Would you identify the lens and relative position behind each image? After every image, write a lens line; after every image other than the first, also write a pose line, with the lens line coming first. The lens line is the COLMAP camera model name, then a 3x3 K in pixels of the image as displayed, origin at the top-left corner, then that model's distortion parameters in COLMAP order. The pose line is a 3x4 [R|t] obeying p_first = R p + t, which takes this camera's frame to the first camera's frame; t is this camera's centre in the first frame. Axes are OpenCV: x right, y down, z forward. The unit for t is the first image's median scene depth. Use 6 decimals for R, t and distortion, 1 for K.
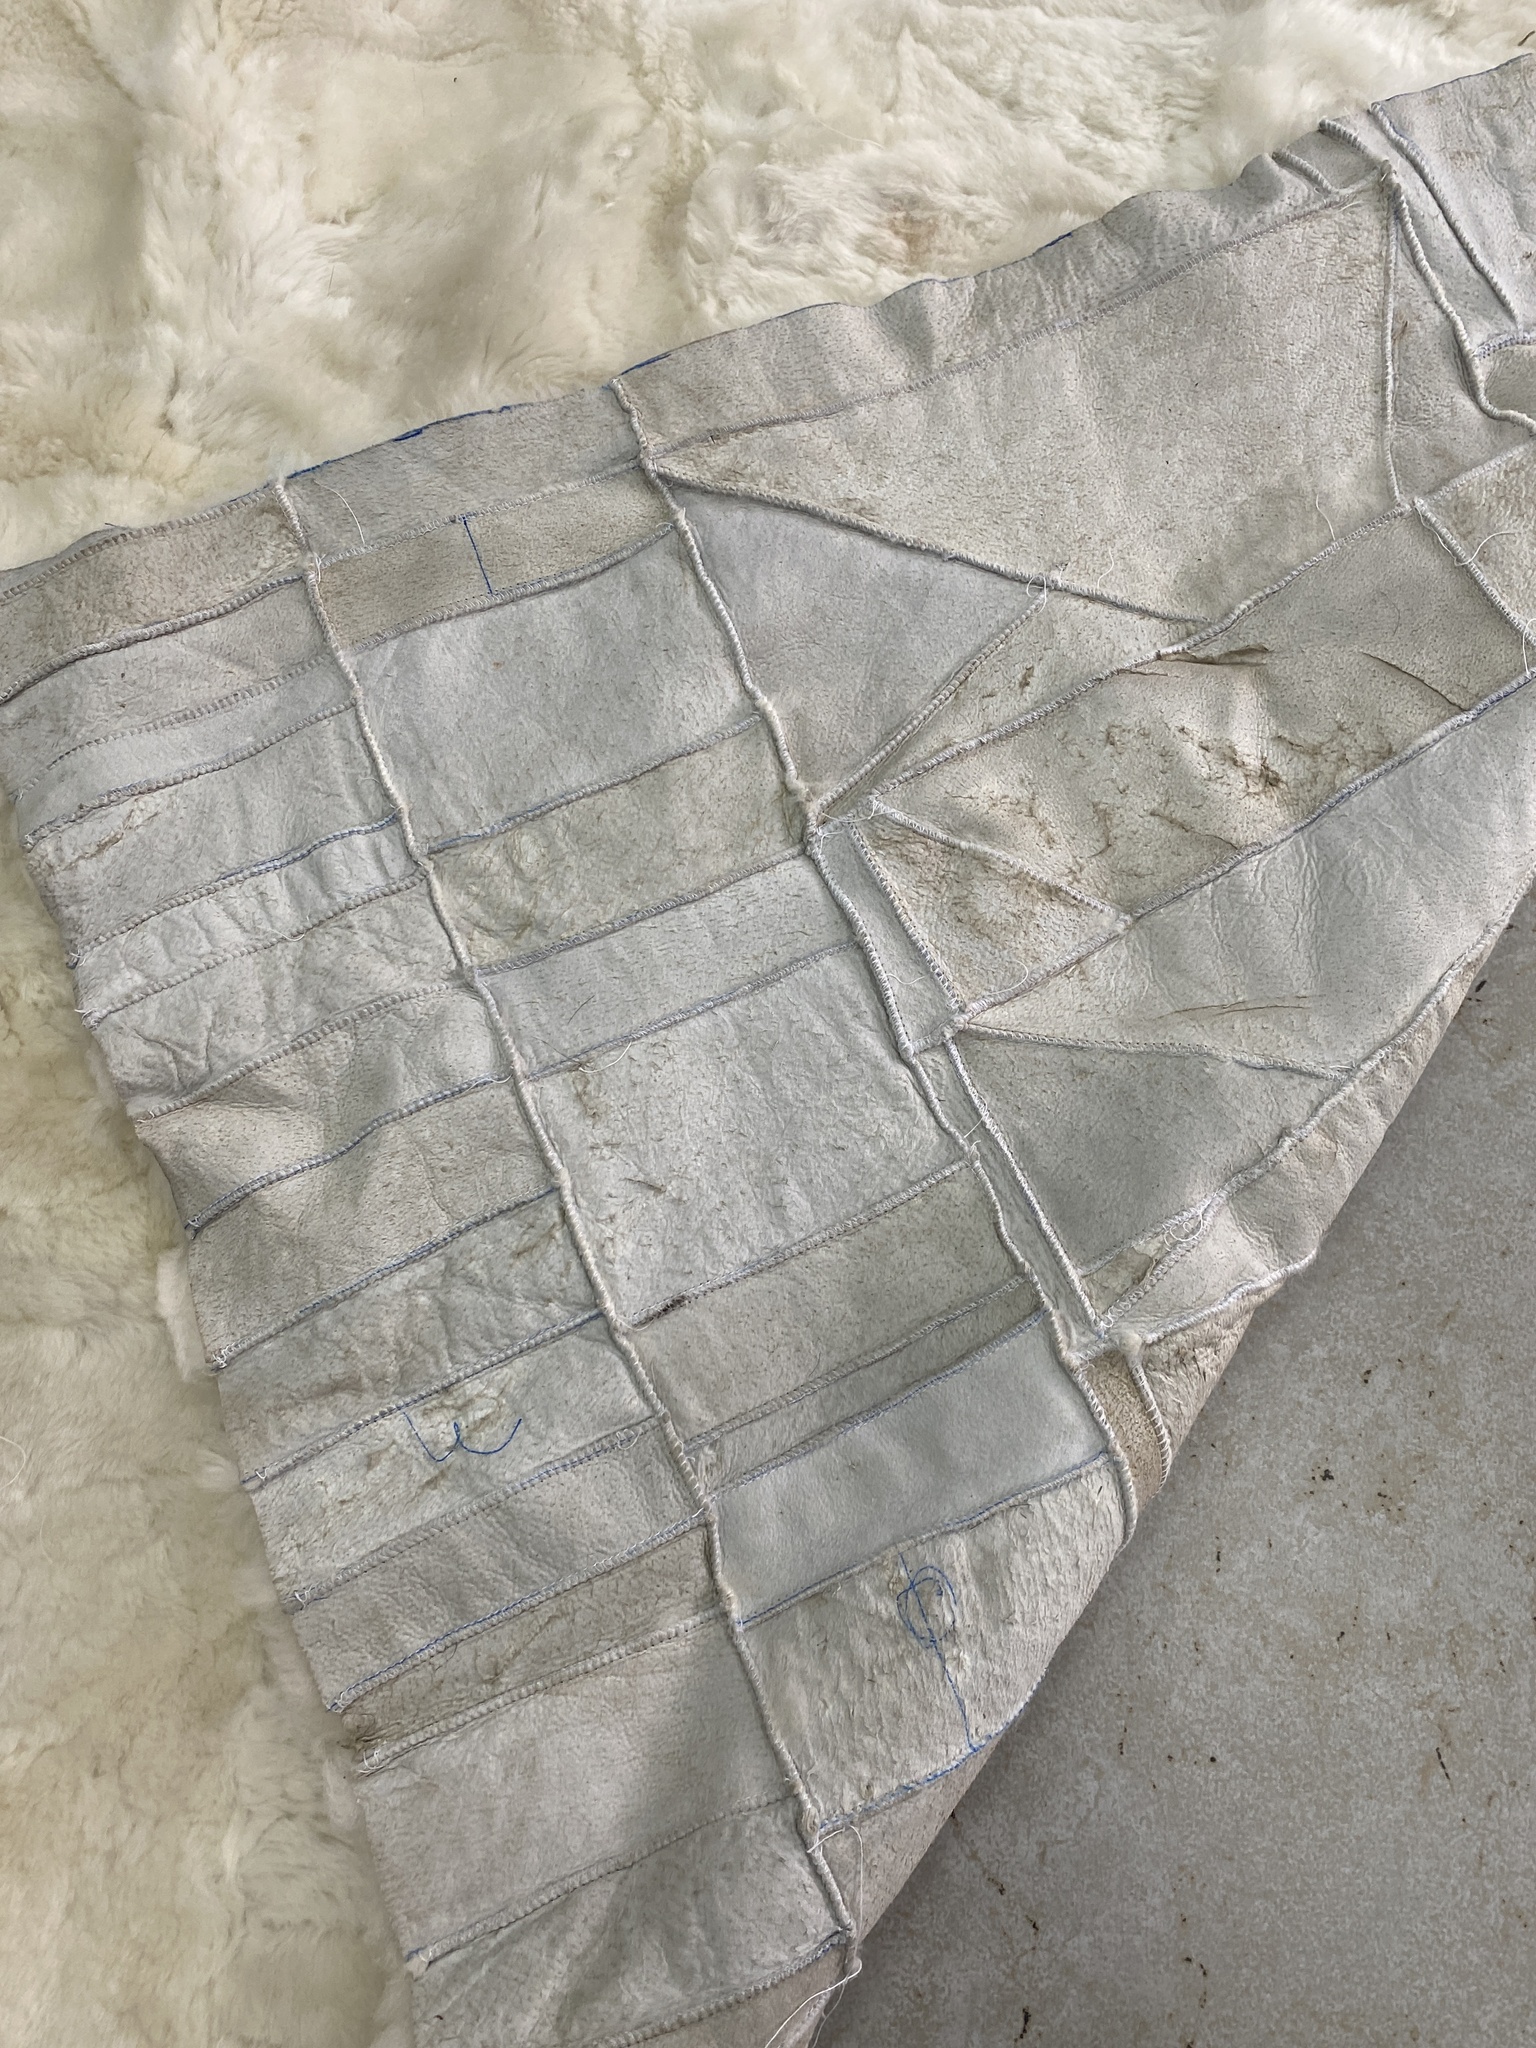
lens RADIAL K [[1525.4, 0, 734.4], [0, 1525.4, 1008.8], [0, 0, 1]] dist [0.030256, -0.040506]
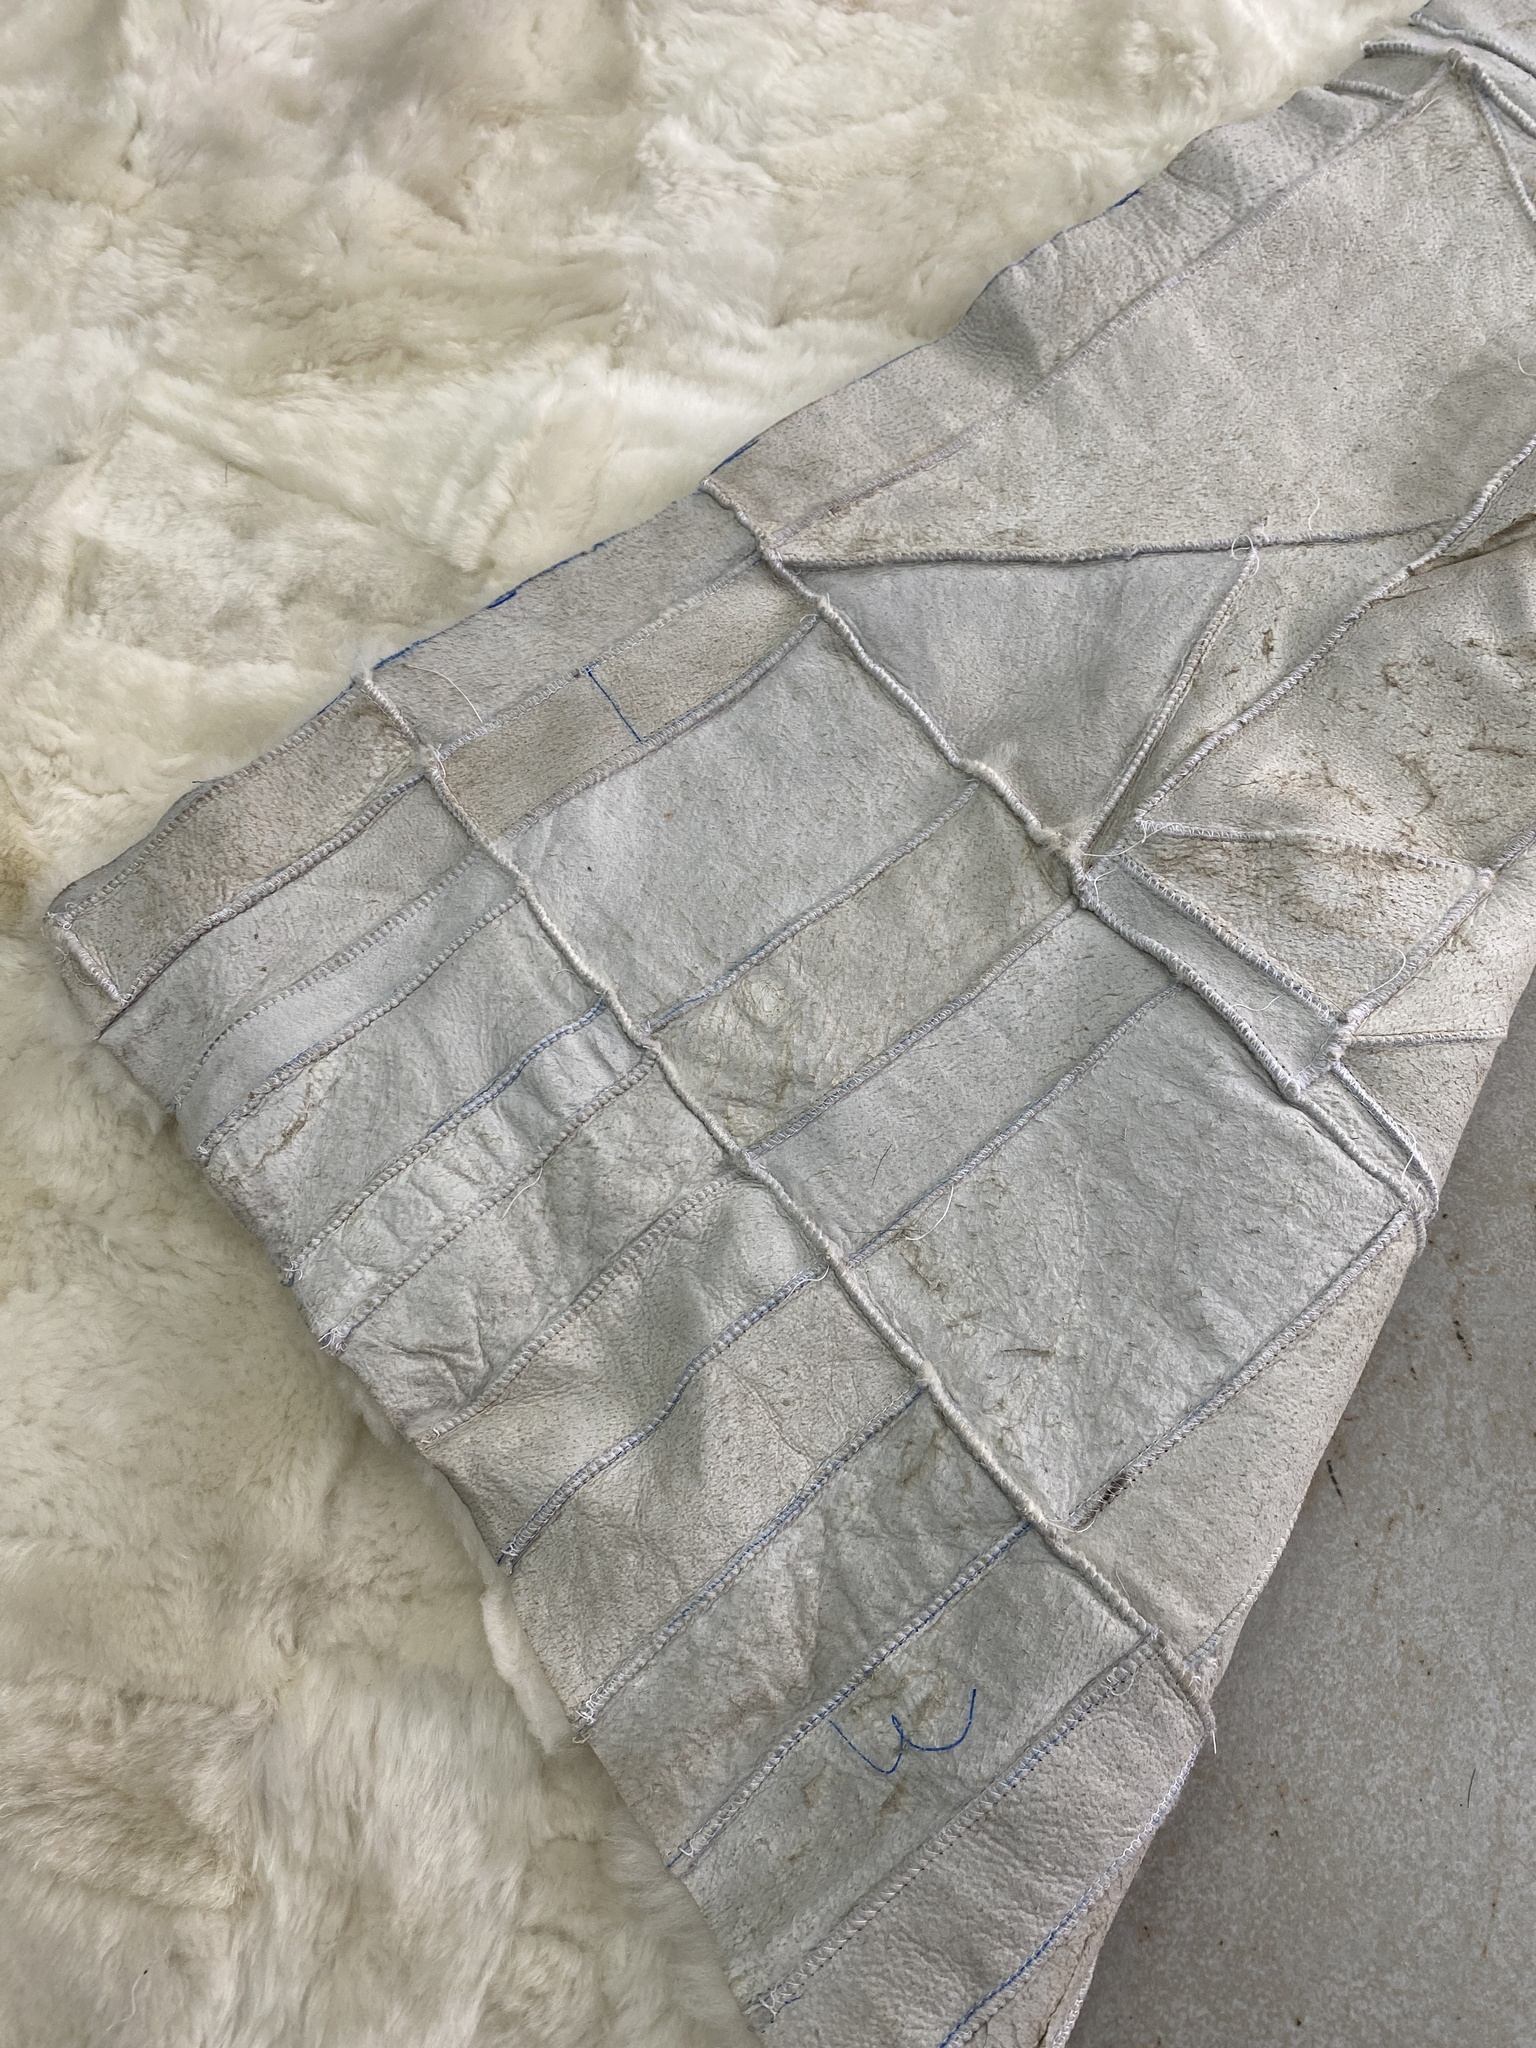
lens RADIAL K [[1525.4, 0, 769.1], [0, 1525.4, 1012.6], [0, 0, 1]] dist [0.030256, -0.040506]
pose [[0.990455, 0.027854, -0.134996, 0.225359], [-0.043794, 0.992214, -0.116592, 0.300915], [0.130697, 0.121392, 0.983963, 0.091488]]
